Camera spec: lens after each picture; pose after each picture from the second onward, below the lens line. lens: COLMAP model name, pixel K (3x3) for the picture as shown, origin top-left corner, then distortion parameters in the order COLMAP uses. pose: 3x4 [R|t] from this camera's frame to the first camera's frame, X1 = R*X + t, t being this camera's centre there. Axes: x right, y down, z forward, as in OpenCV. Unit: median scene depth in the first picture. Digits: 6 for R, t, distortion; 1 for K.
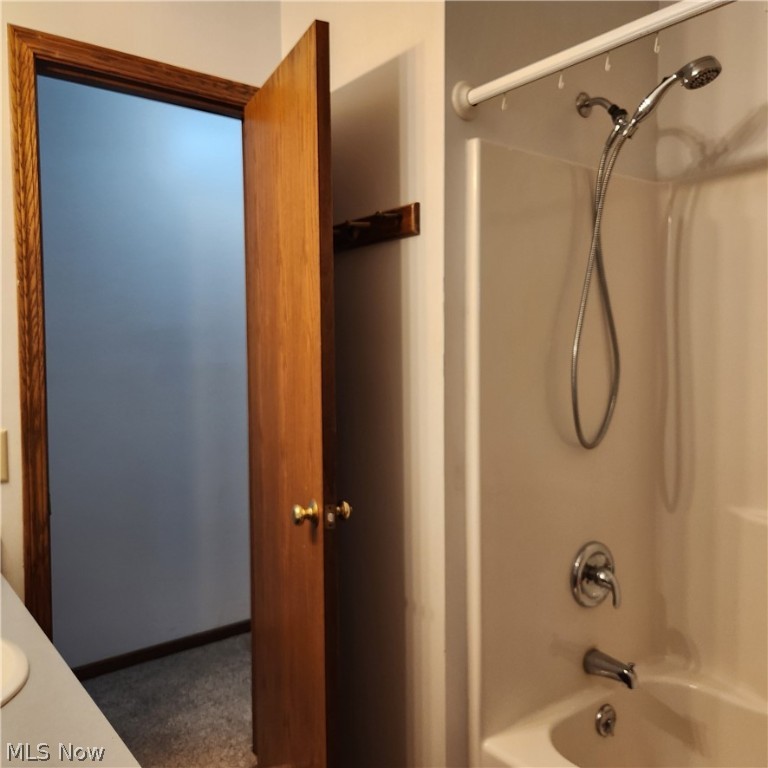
lens RADIAL K [[688.1, 0, 384.0], [0, 688.1, 384.0], [0, 0, 1]] dist [0.081622, -0.102440]
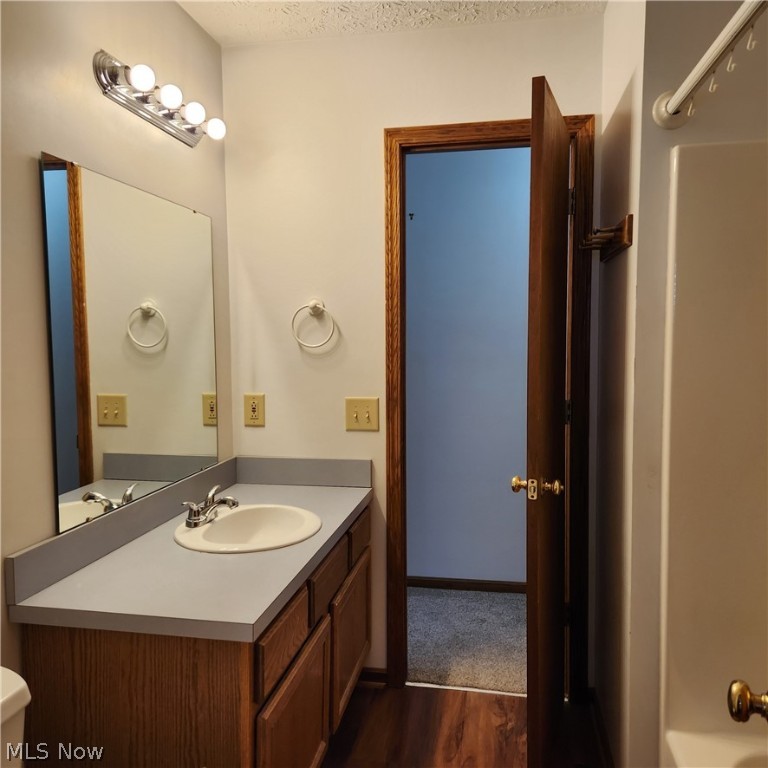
lens RADIAL K [[688.1, 0, 384.0], [0, 688.1, 384.0], [0, 0, 1]] dist [0.081622, -0.102440]
pose [[0.660349, 0.059093, -0.748631, 0.603643], [-0.024730, 0.998070, 0.056968, -0.052064], [0.750552, -0.019105, 0.660535, 0.001449]]
